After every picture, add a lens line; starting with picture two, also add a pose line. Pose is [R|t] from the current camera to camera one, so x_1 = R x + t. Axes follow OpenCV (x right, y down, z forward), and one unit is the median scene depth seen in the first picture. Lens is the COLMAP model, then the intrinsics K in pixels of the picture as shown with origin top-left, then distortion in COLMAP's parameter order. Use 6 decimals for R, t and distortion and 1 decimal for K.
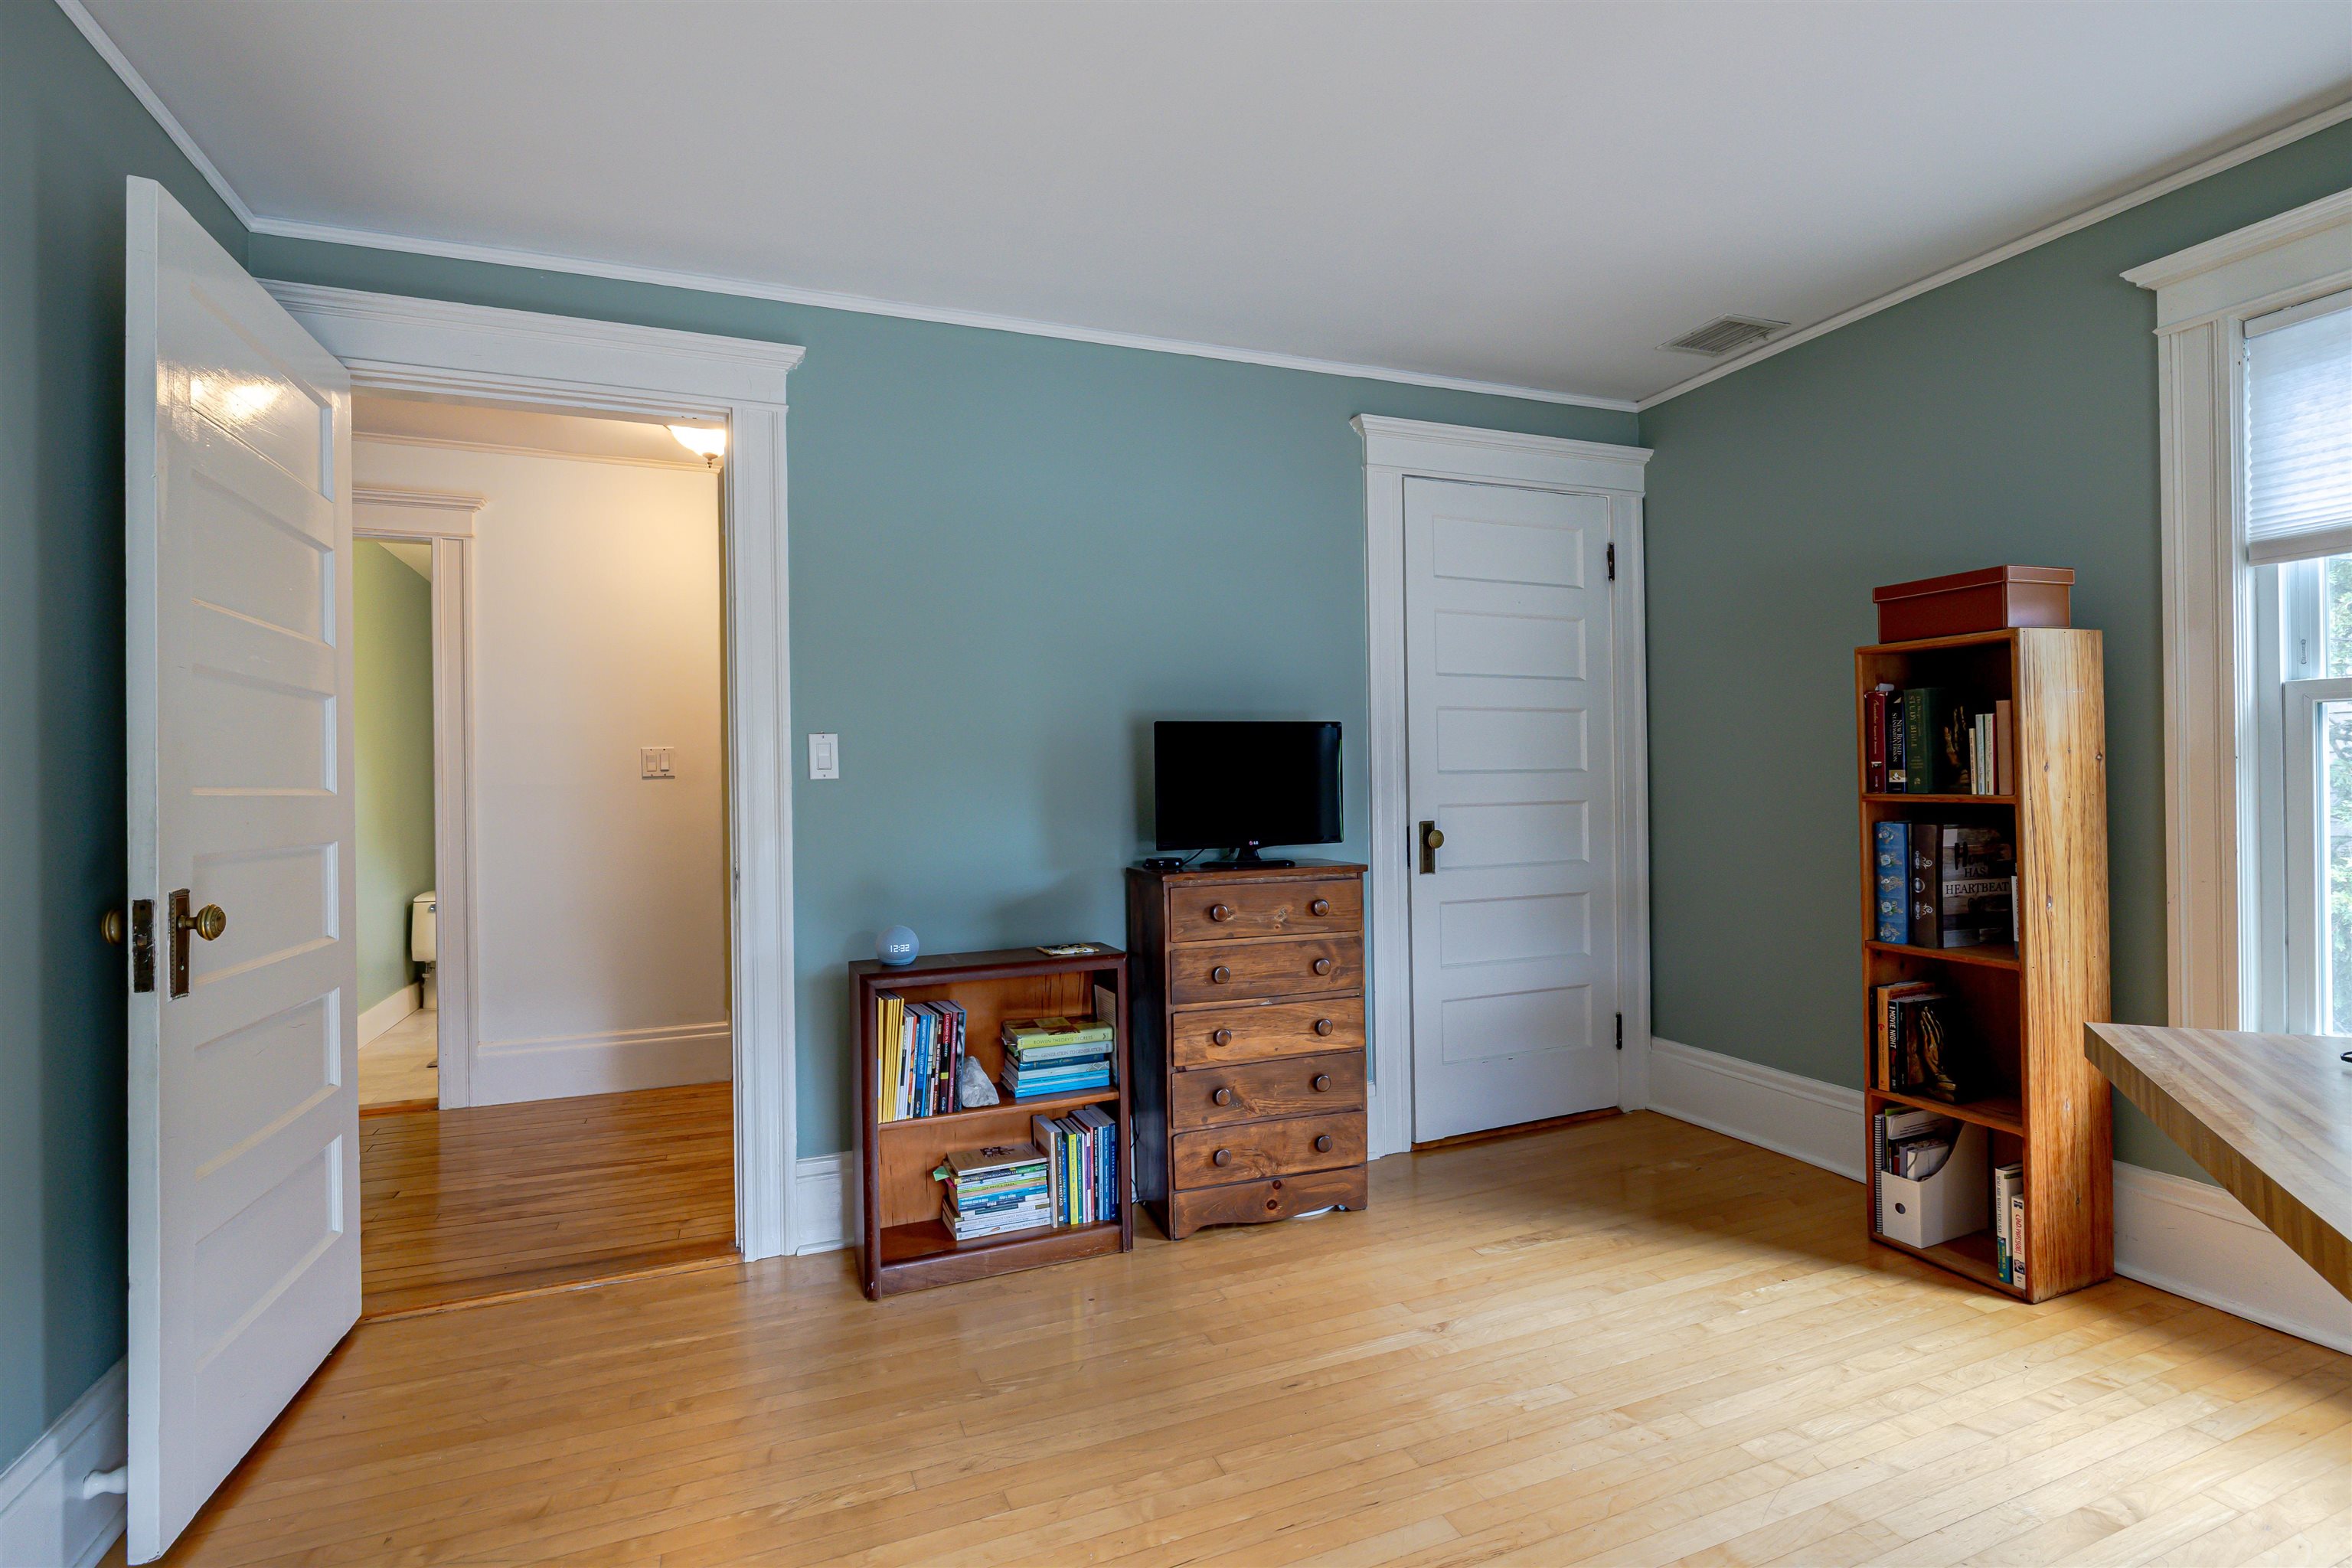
lens RADIAL K [[1104.3, 0, 1182.9], [0, 1104.3, 780.5], [0, 0, 1]] dist [-0.004872, -0.000282]
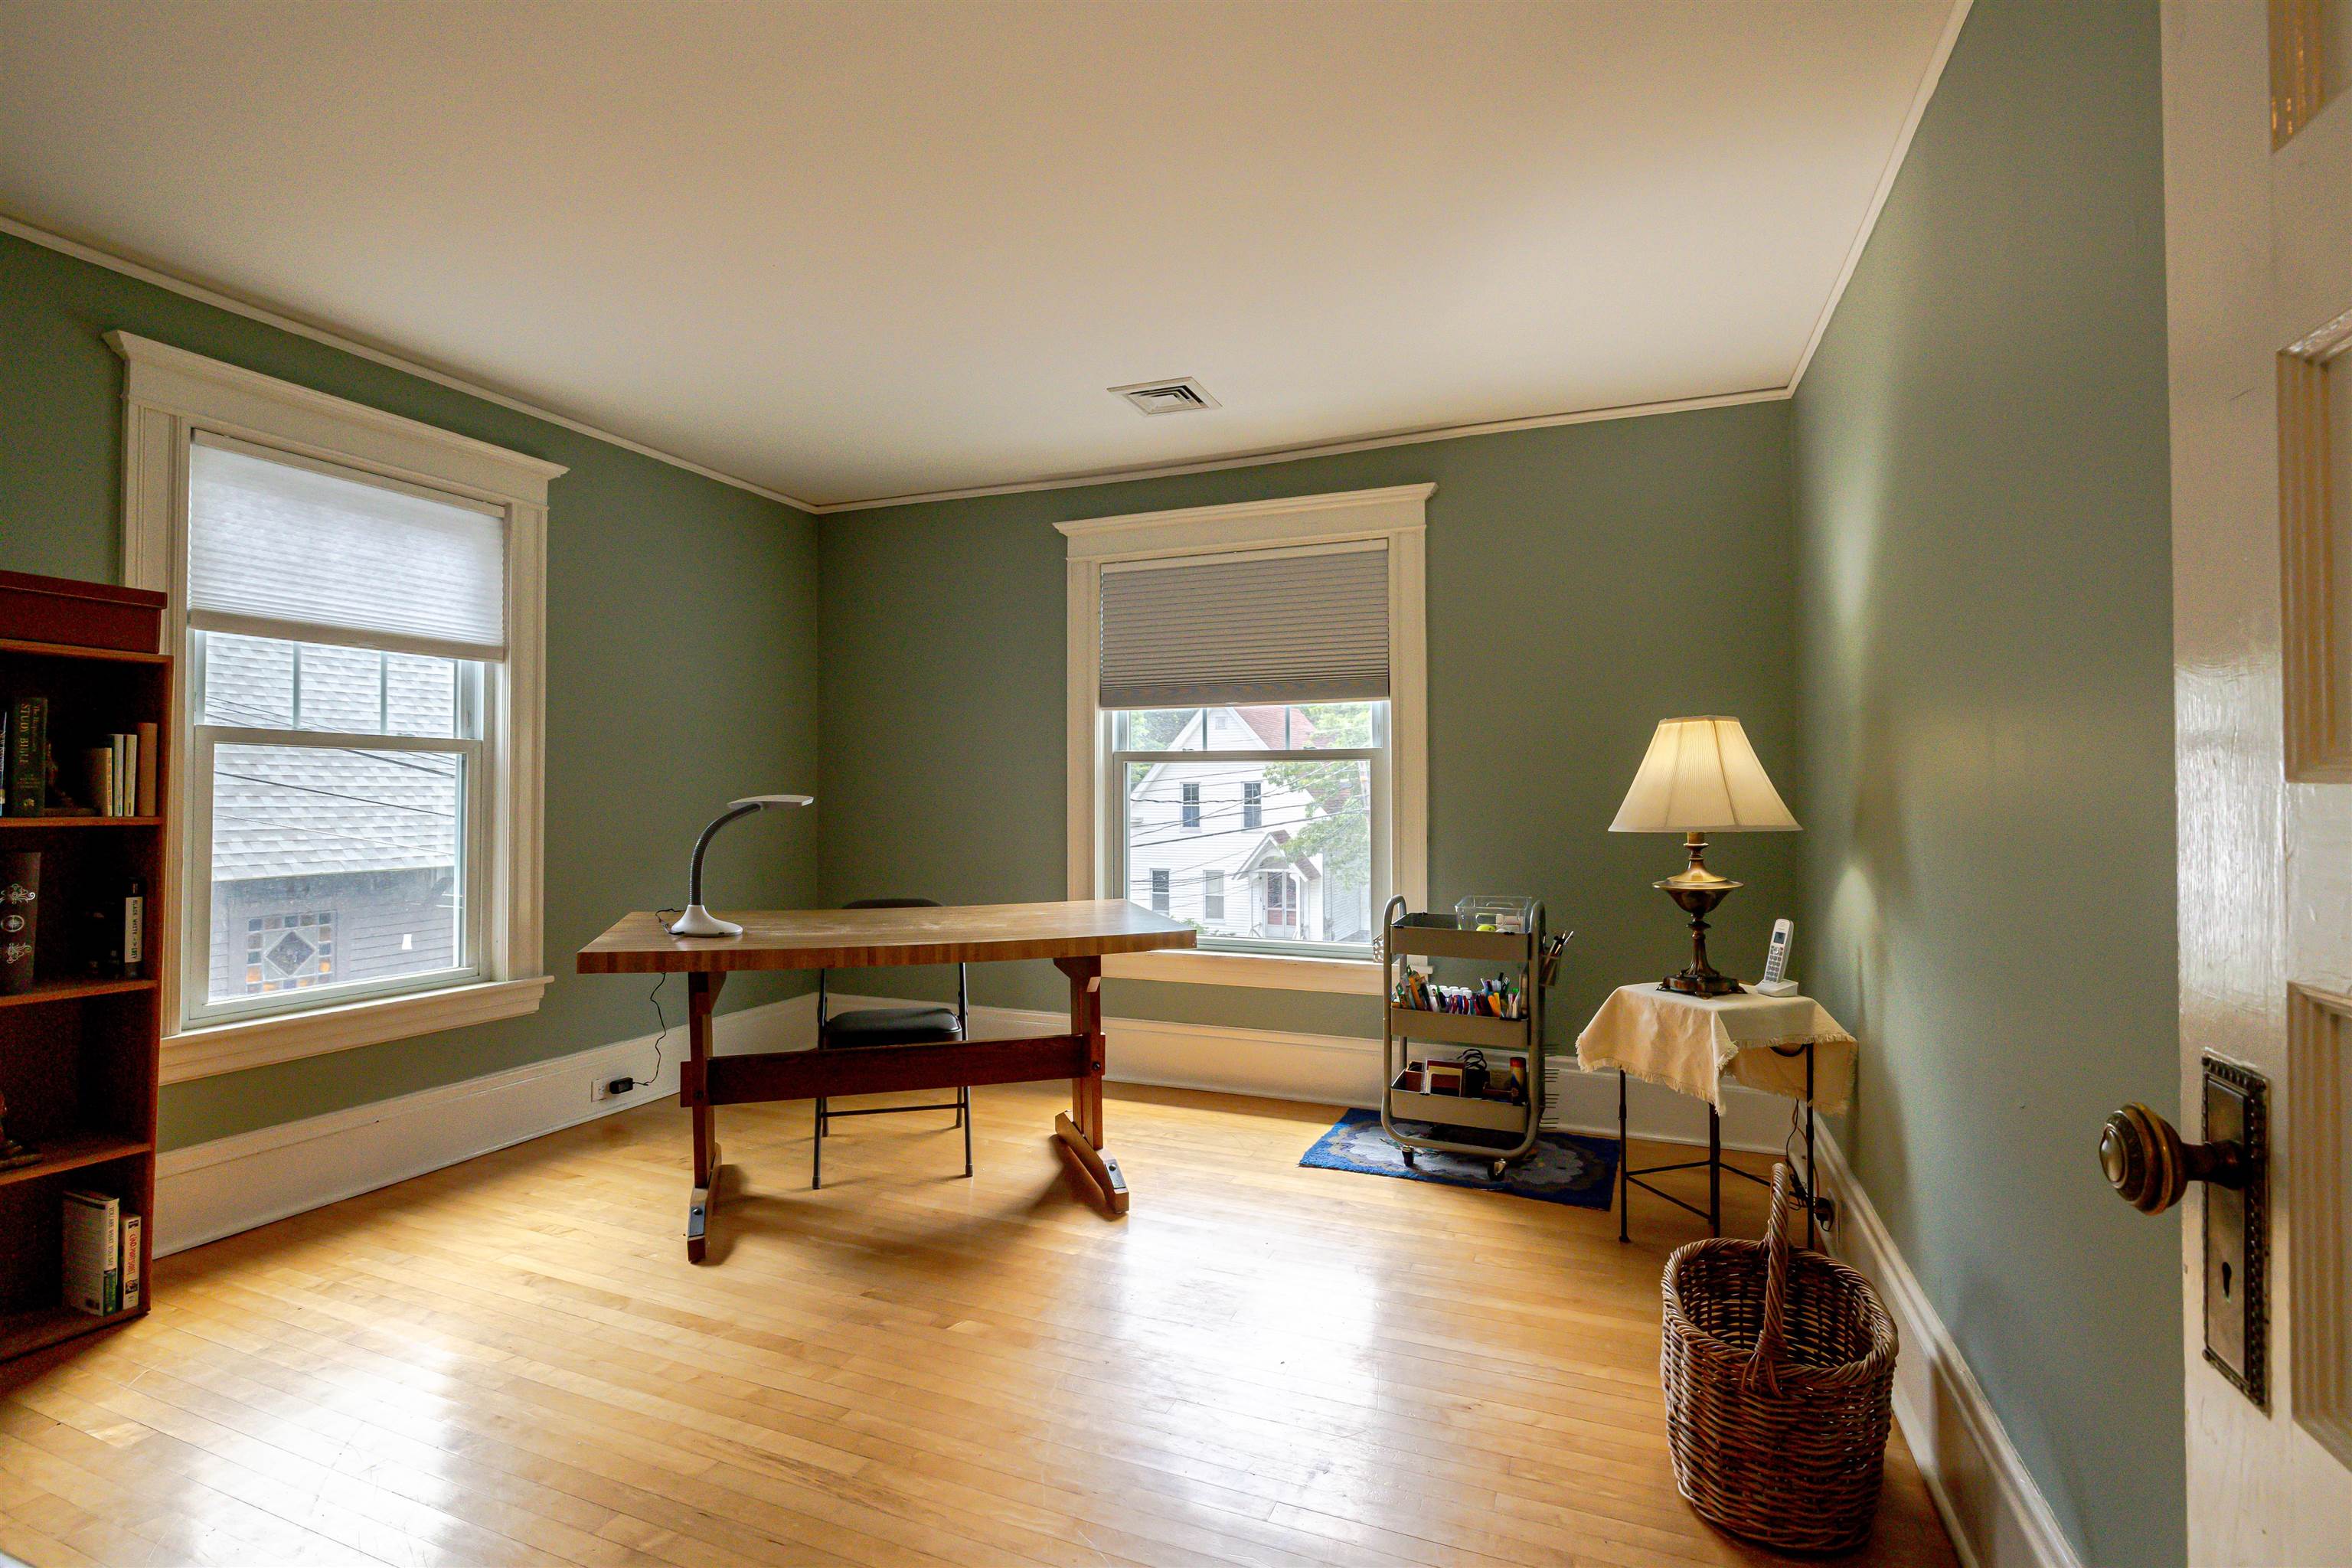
lens RADIAL K [[1104.3, 0, 1174.3], [0, 1104.3, 782.0], [0, 0, 1]] dist [-0.004872, -0.000282]
pose [[-0.720219, 0.020436, 0.693446, -0.627635], [0.008273, 0.999748, -0.020870, 0.010446], [-0.693698, -0.009294, -0.720206, 1.062393]]
